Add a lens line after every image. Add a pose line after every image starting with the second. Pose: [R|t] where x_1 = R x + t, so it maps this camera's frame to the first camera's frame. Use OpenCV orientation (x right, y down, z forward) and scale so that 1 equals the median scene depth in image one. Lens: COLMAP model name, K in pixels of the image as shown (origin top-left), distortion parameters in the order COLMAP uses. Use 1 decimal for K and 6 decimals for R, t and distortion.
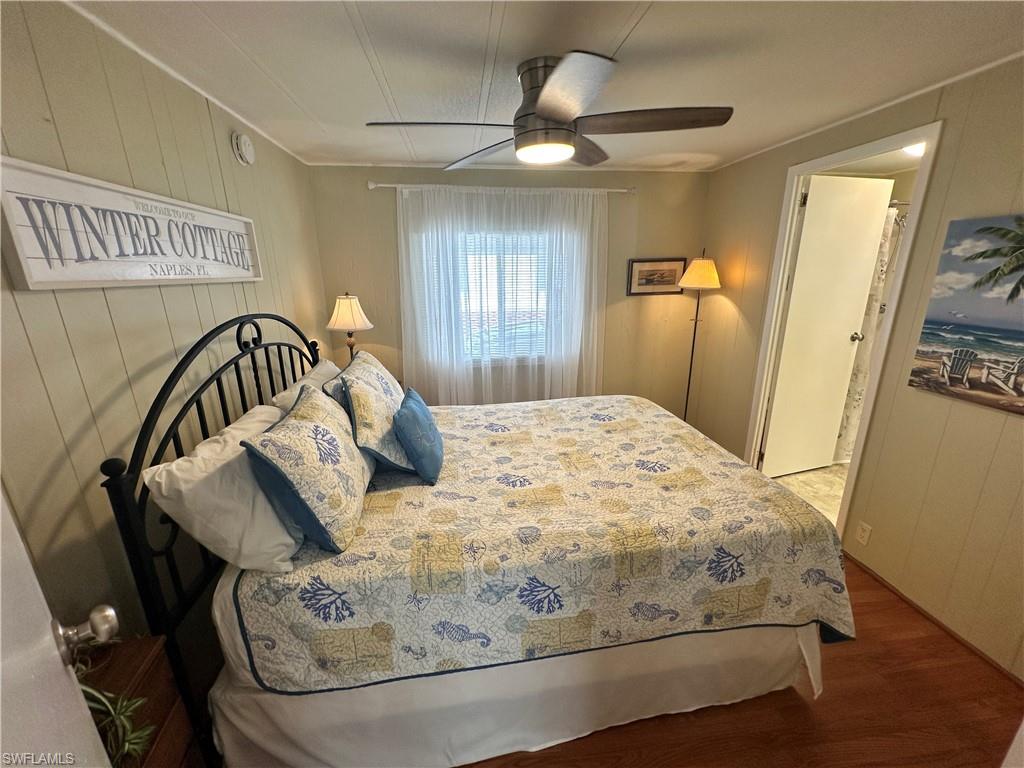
lens RADIAL K [[409.8, 0, 511.4], [0, 409.8, 378.9], [0, 0, 1]] dist [-0.001179, 0.000501]
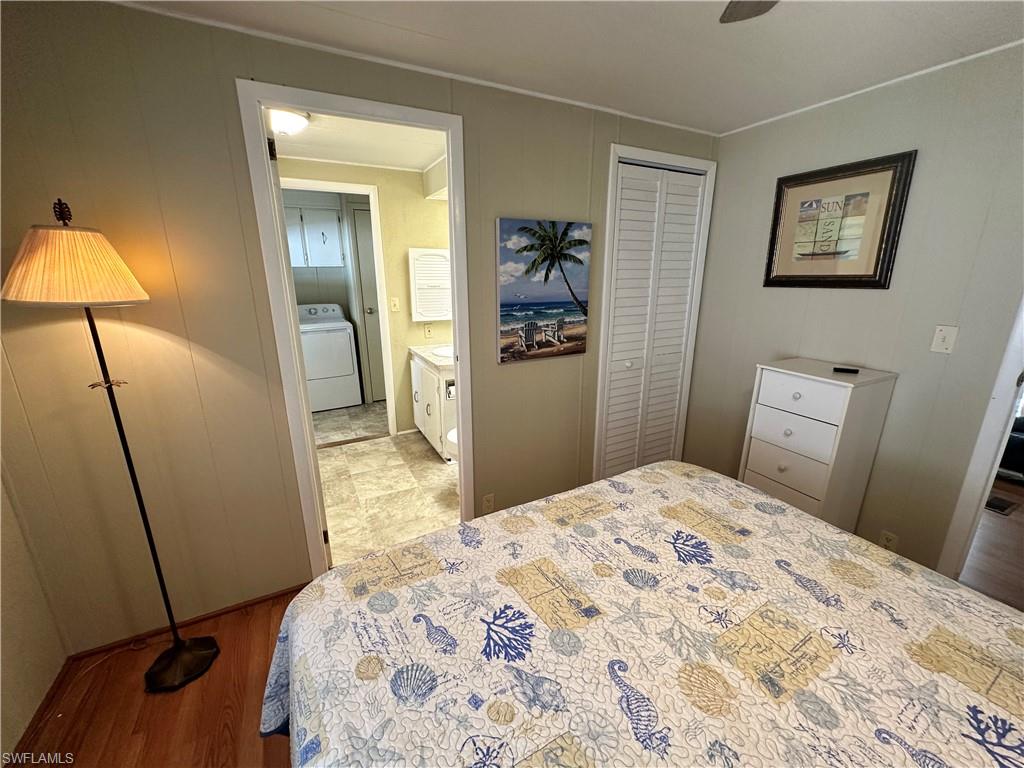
lens RADIAL K [[409.8, 0, 513.2], [0, 409.8, 379.8], [0, 0, 1]] dist [-0.001179, 0.000501]
pose [[-0.349447, -0.229919, 0.908308, -0.097758], [0.254577, 0.909656, 0.328202, -0.336664], [-0.901708, 0.345924, -0.259345, 1.412671]]
